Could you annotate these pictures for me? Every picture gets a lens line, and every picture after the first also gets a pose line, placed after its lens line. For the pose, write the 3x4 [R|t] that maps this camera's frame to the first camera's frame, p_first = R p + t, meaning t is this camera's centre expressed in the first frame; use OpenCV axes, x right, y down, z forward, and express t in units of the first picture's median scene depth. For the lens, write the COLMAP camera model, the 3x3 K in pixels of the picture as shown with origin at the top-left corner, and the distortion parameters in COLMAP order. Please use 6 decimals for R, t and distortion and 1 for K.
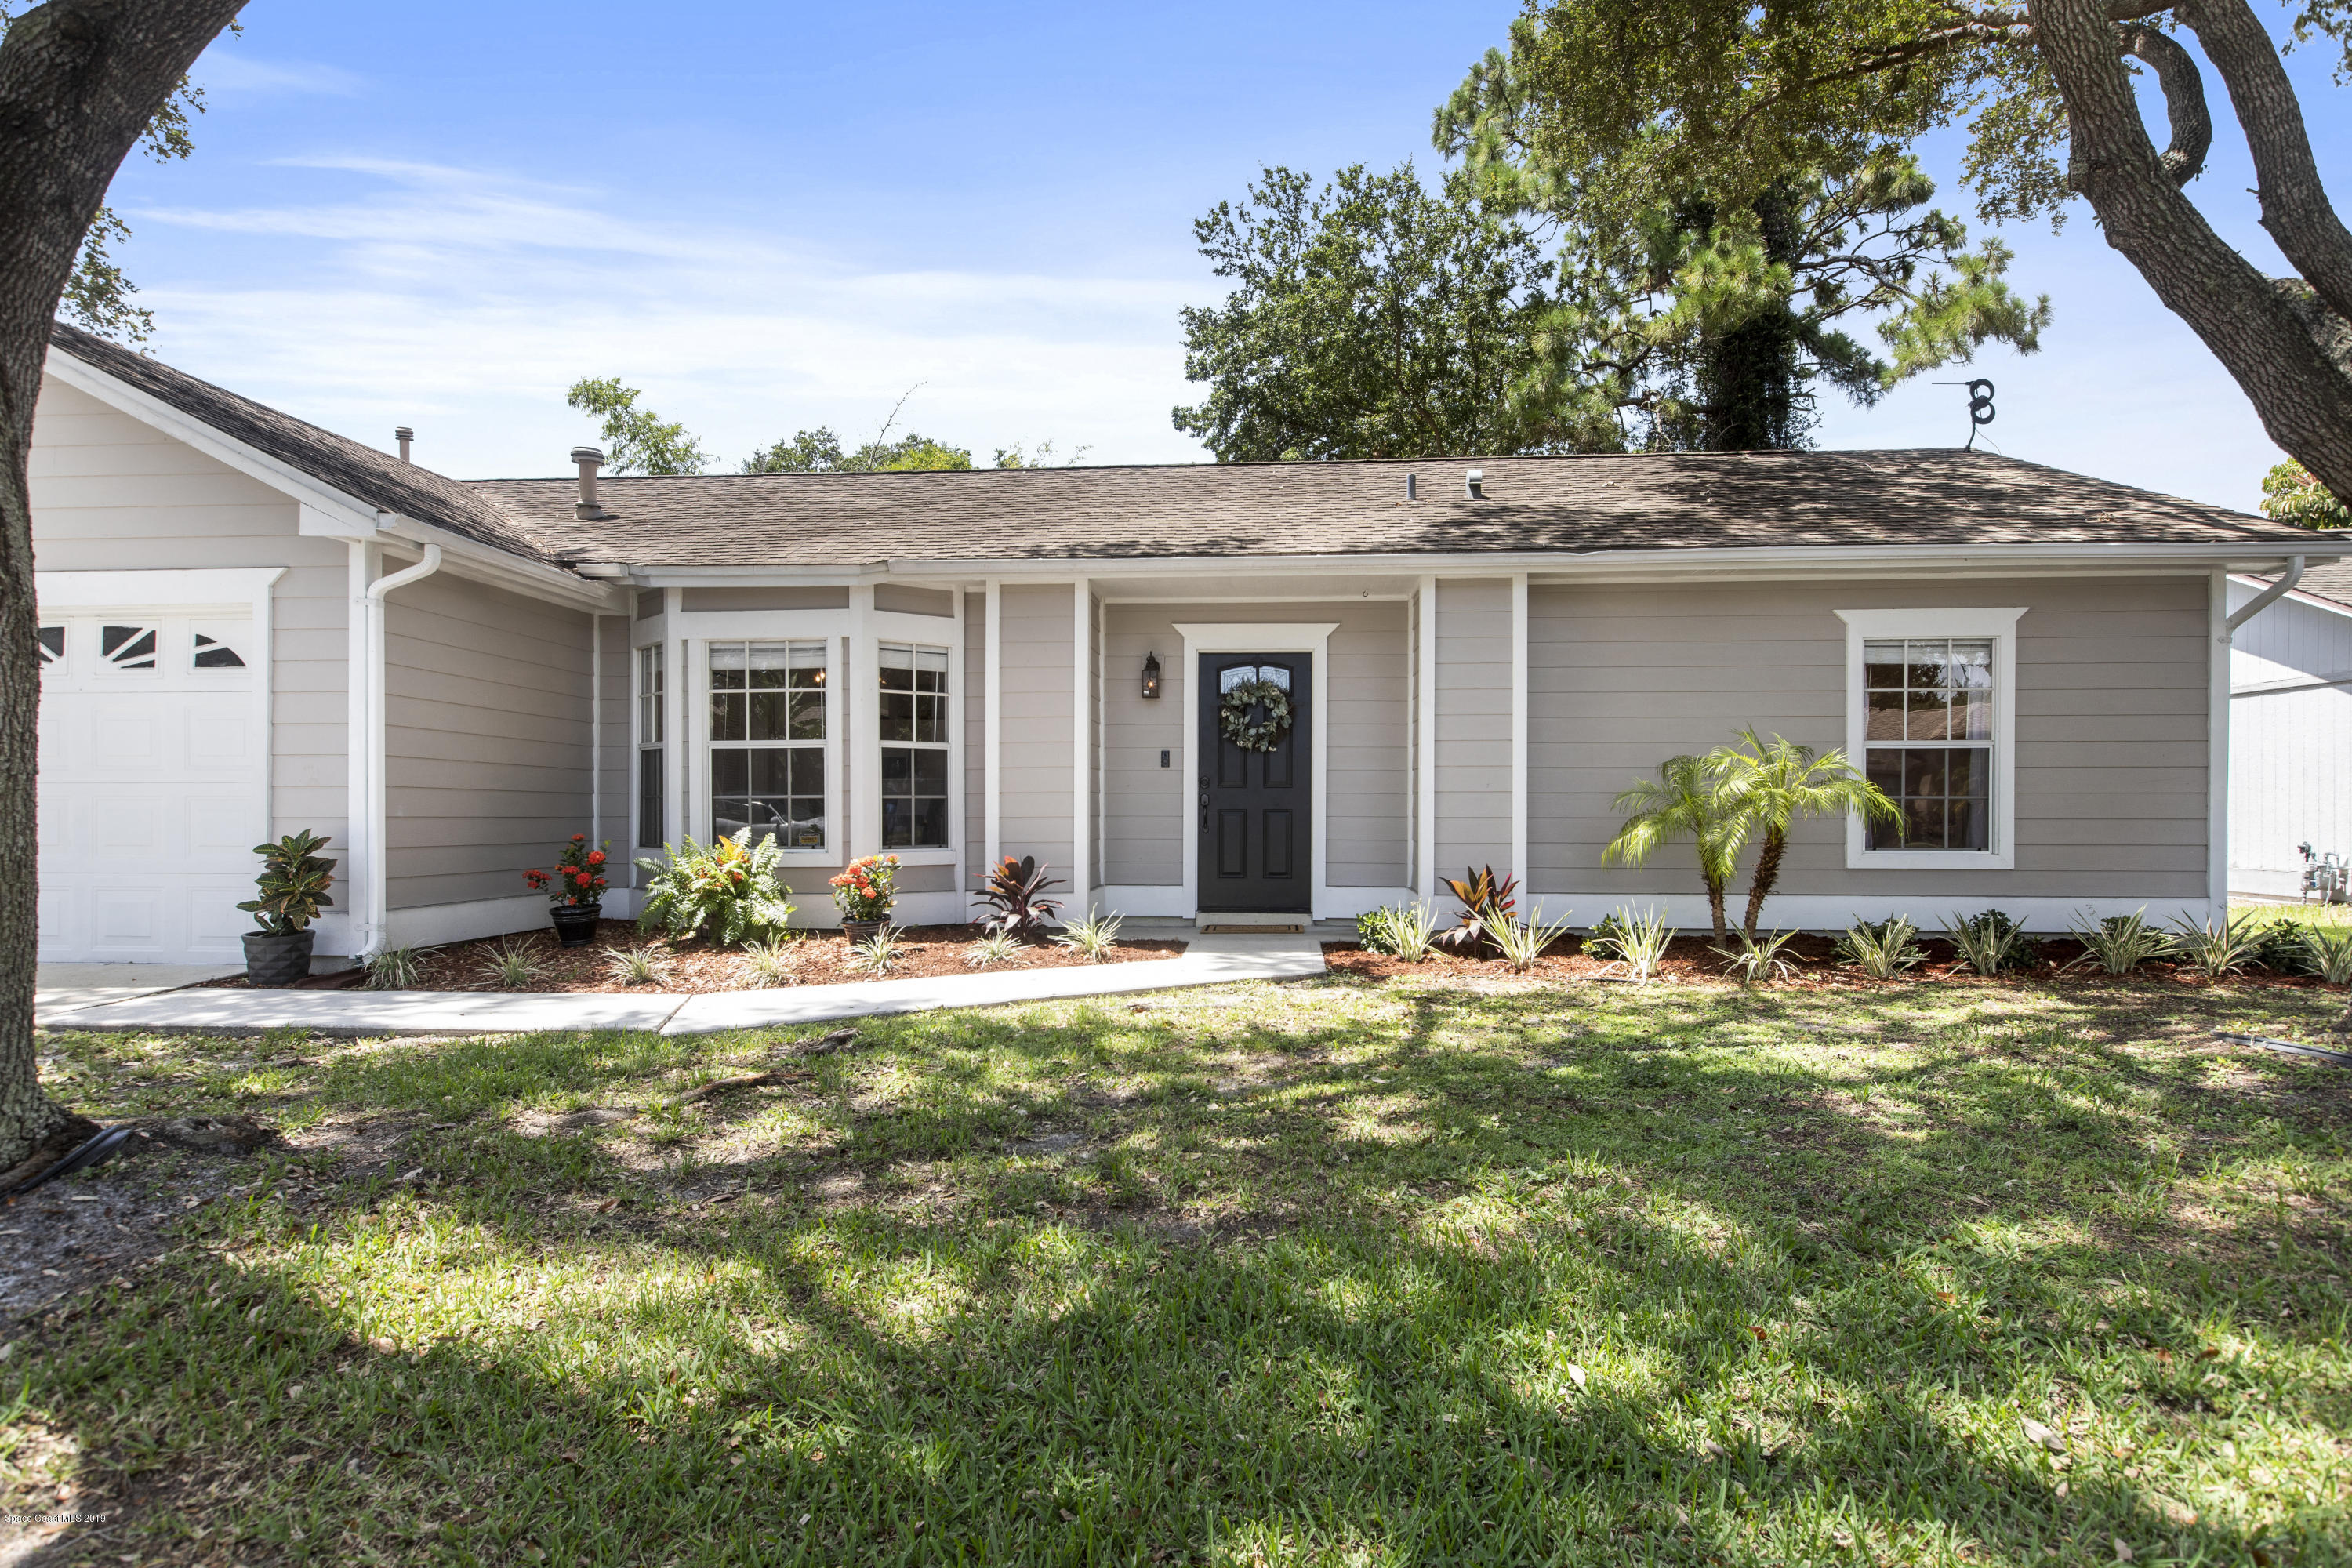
lens RADIAL K [[1264.7, 0, 1182.6], [0, 1264.7, 799.8], [0, 0, 1]] dist [-0.004186, -0.002238]
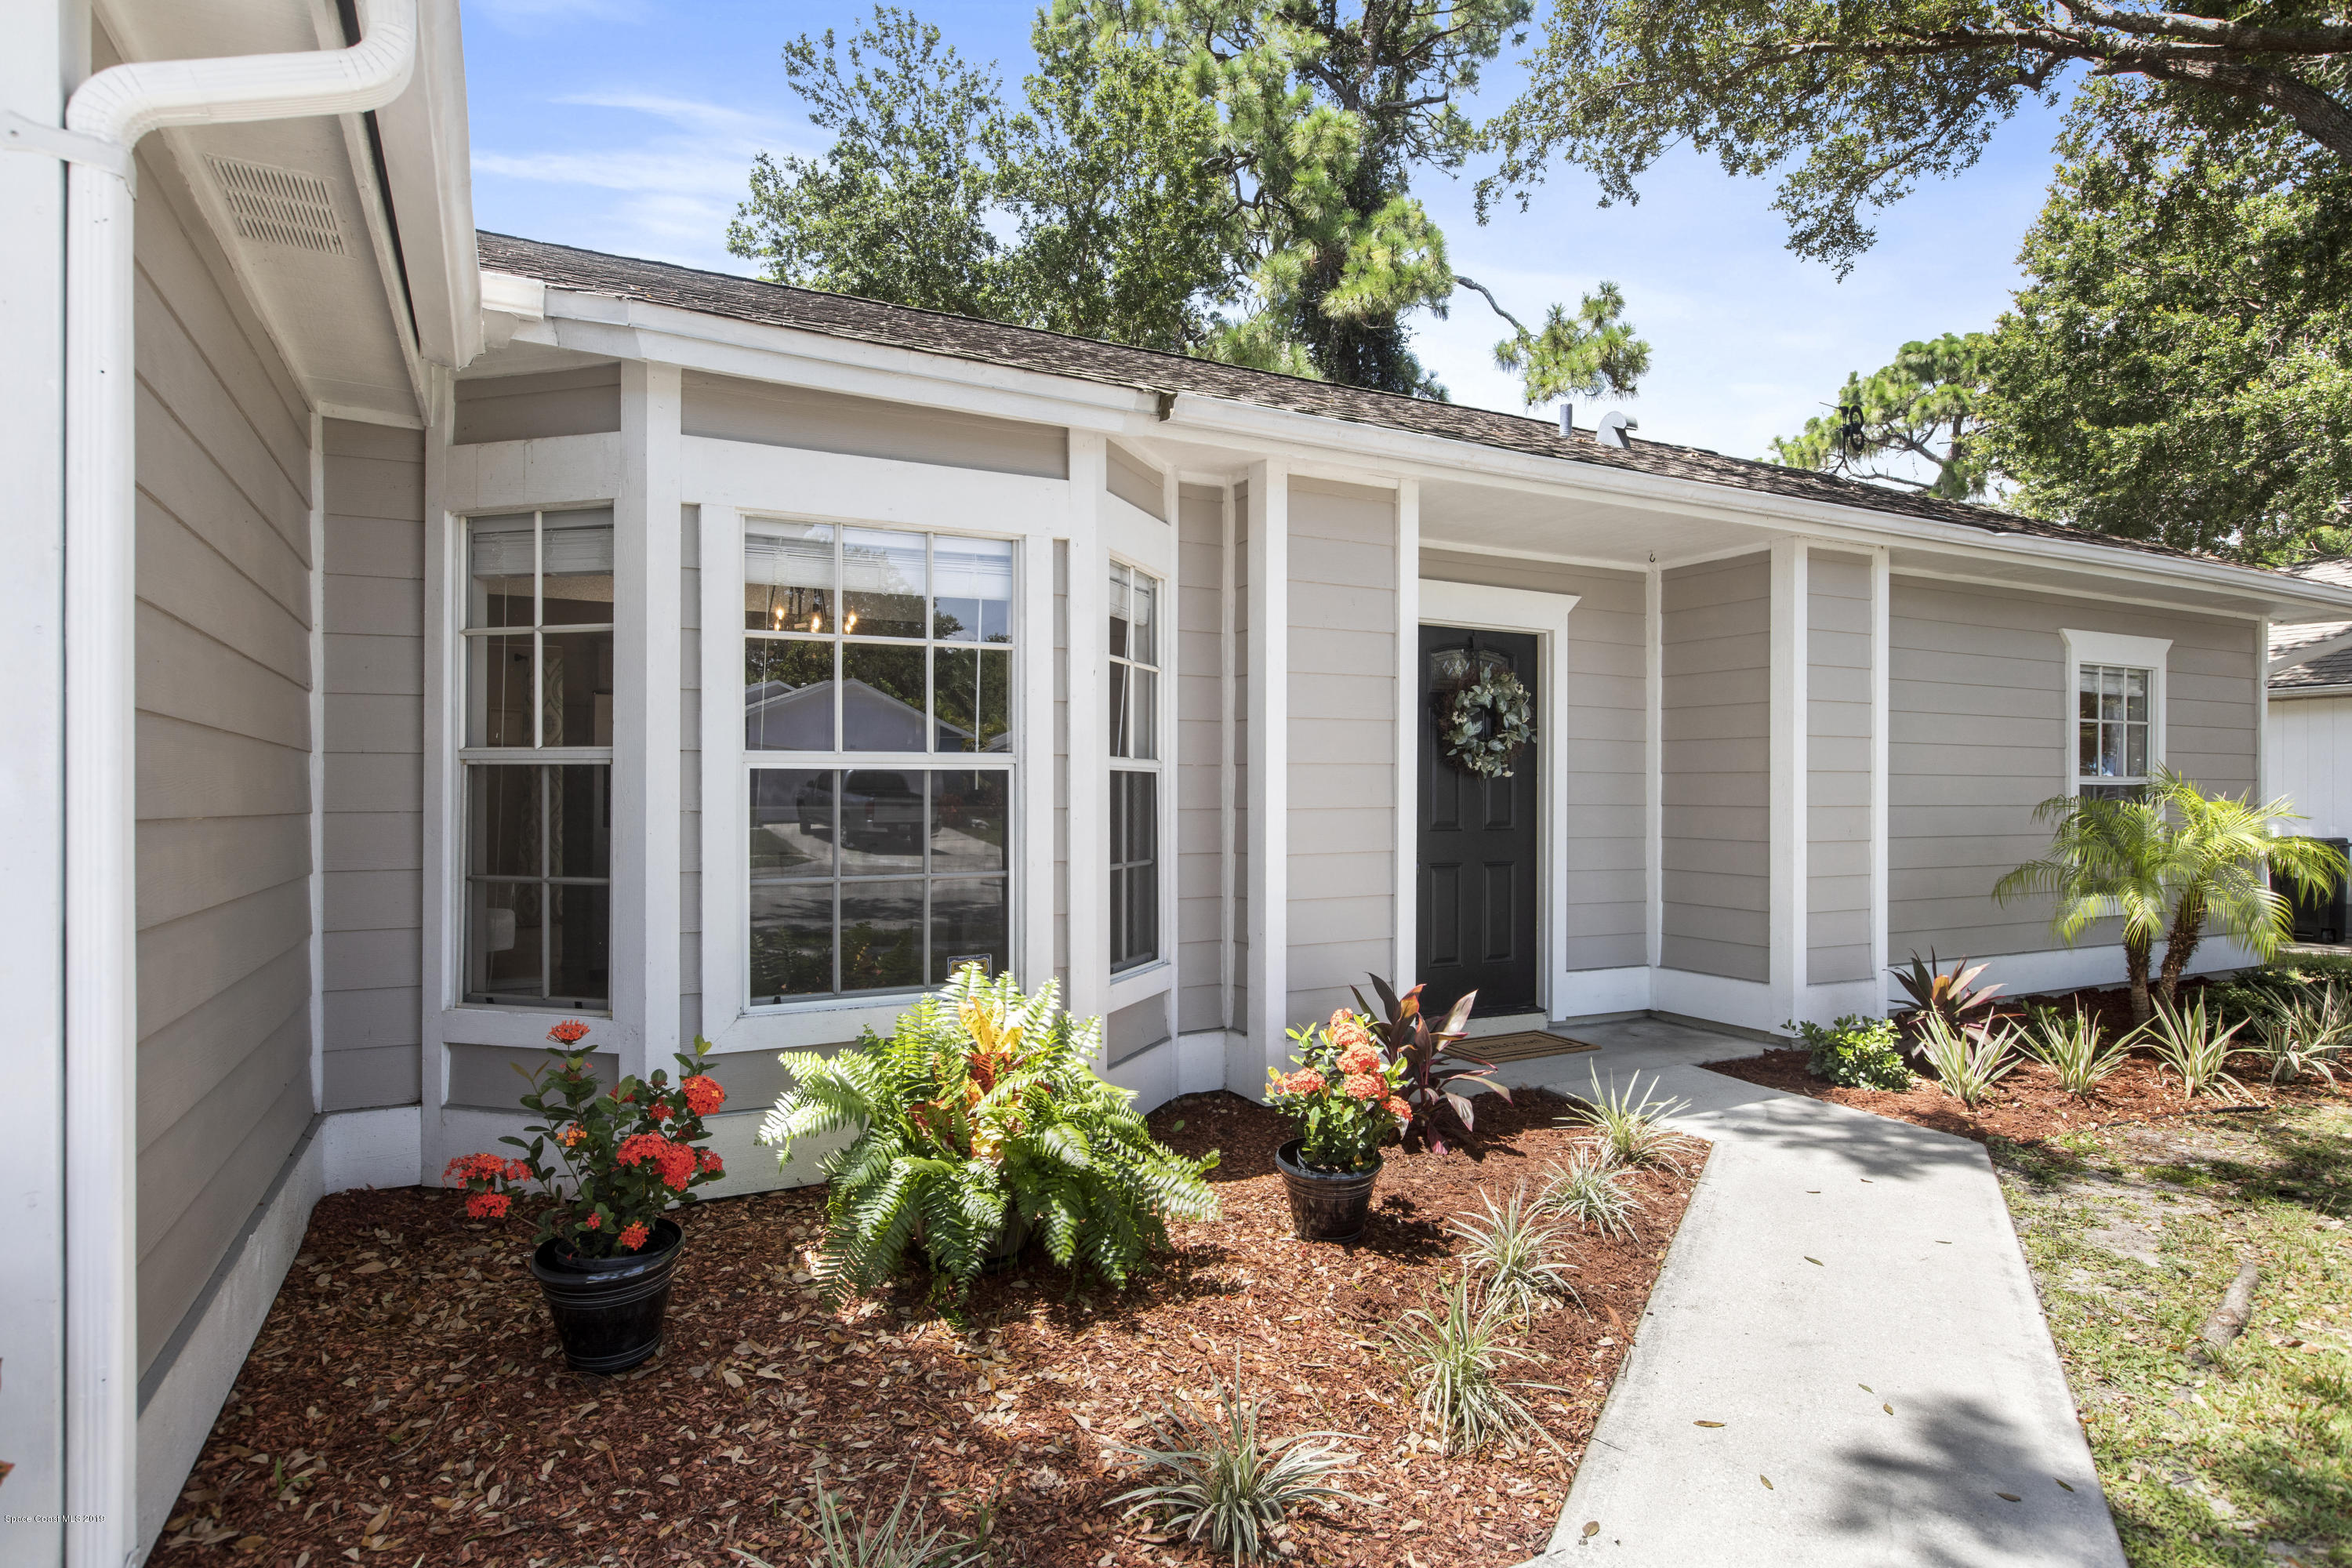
lens RADIAL K [[1264.7, 0, 1188.1], [0, 1264.7, 795.1], [0, 0, 1]] dist [-0.004186, -0.002238]
pose [[0.847065, 0.000474, 0.531489, -0.436369], [-0.006535, 0.999933, 0.009523, -0.033952], [-0.531449, -0.011540, 0.847012, 0.519853]]
